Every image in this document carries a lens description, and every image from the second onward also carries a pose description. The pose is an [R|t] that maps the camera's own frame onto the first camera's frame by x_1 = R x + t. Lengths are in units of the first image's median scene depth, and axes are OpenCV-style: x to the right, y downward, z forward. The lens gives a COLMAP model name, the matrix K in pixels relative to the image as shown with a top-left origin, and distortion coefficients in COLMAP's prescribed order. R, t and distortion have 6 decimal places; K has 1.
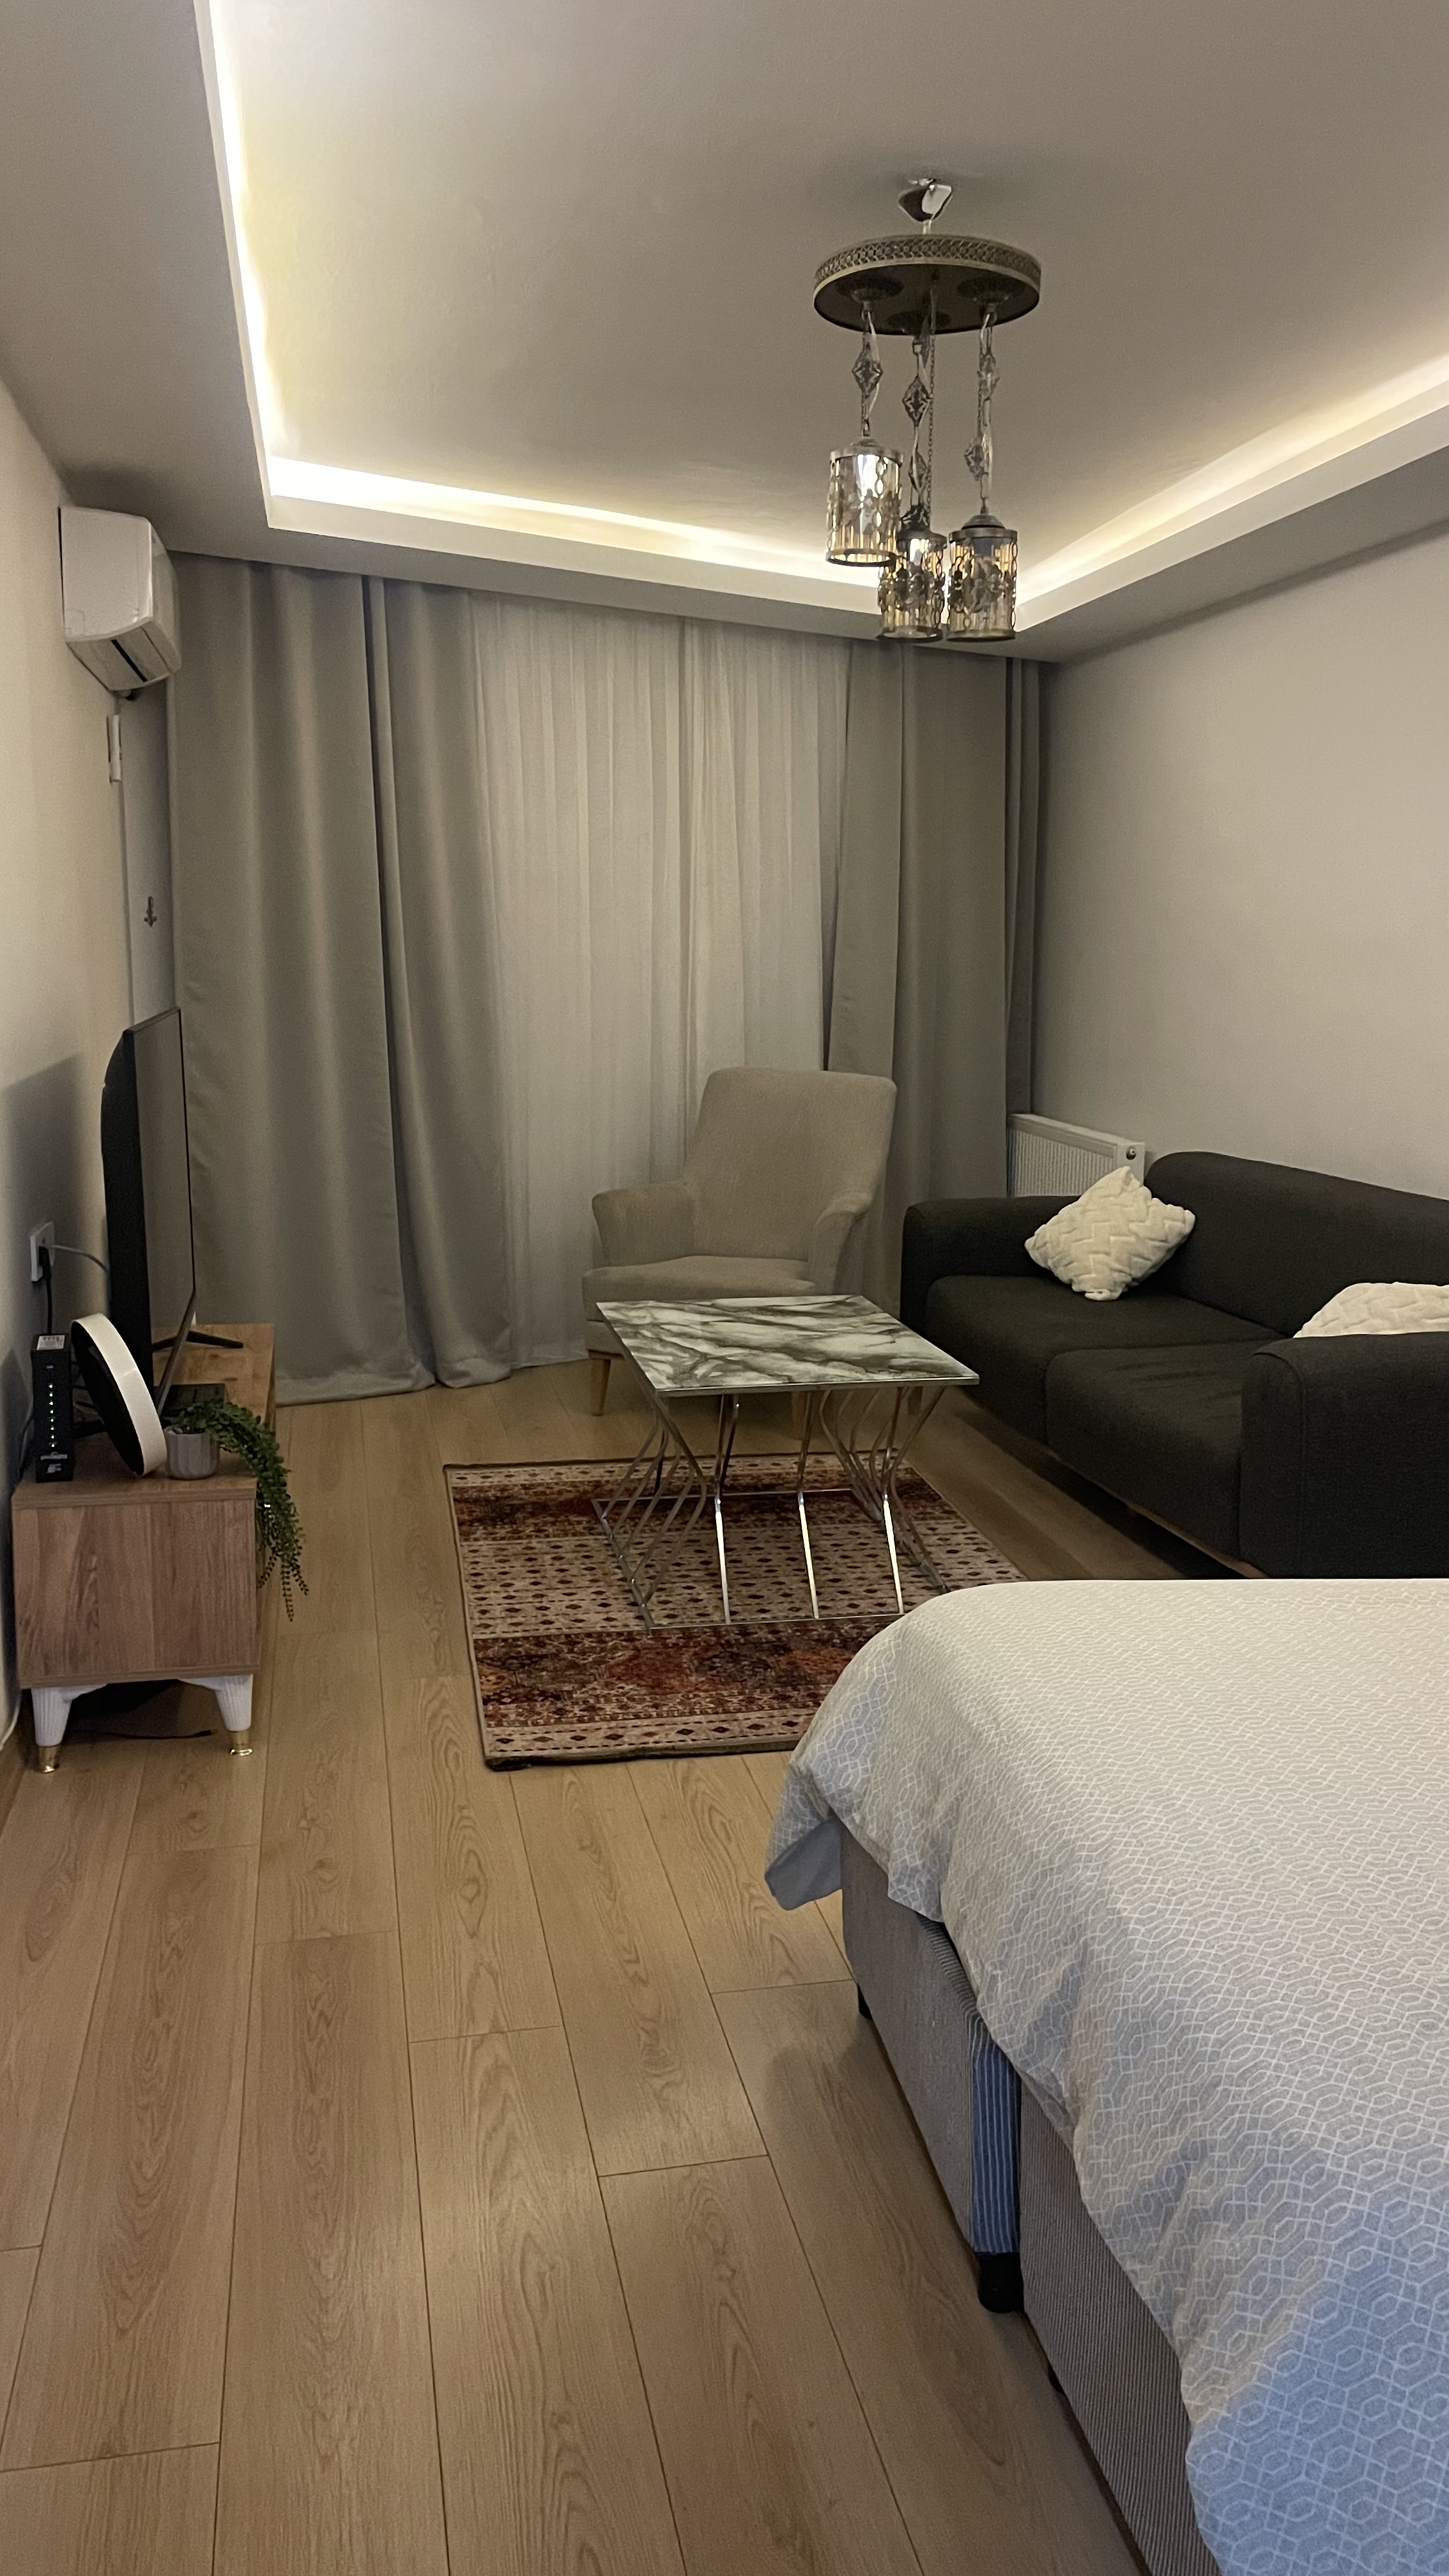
lens RADIAL K [[1960.5, 0, 719.0], [0, 1960.5, 1273.9], [0, 0, 1]] dist [0.104988, -0.142148]
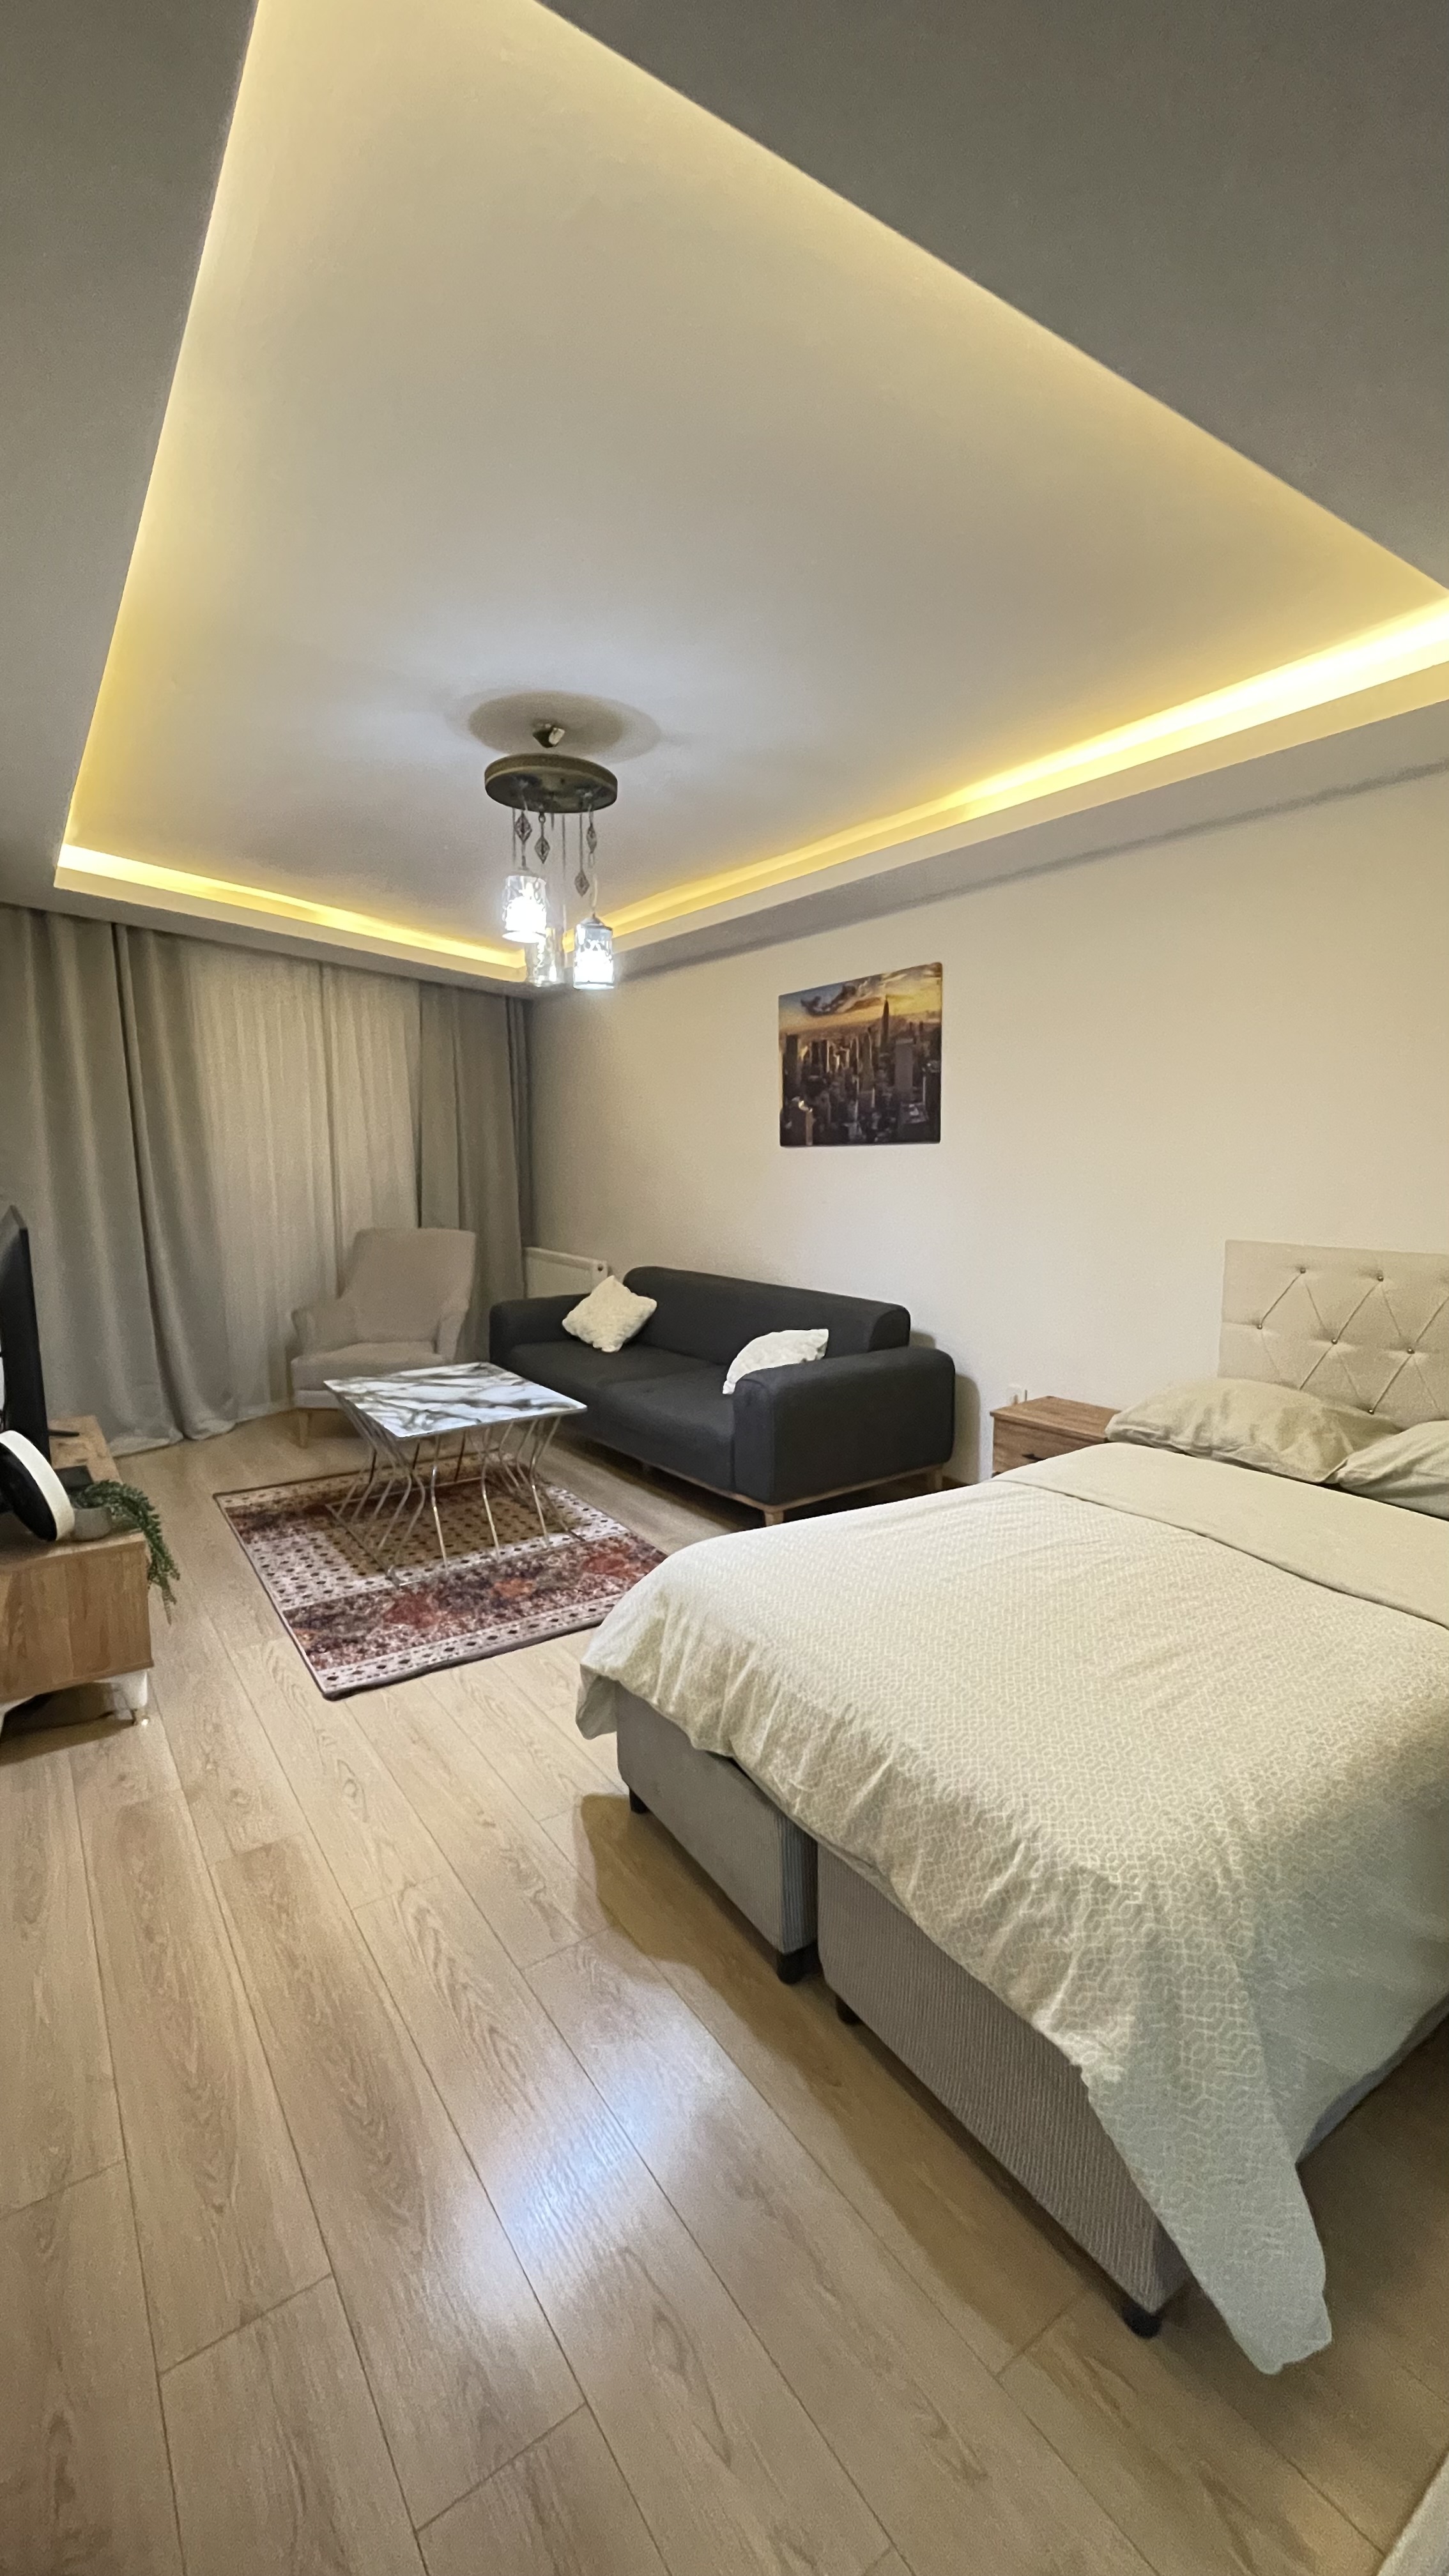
lens RADIAL K [[1059.1, 0, 724.5], [0, 1059.1, 1288.0], [0, 0, 1]] dist [0.001139, -0.000033]
pose [[0.917564, -0.058765, 0.393222, -0.110402], [0.072193, 0.997201, -0.019430, -0.023410], [-0.390980, 0.046216, 0.919238, 0.088327]]
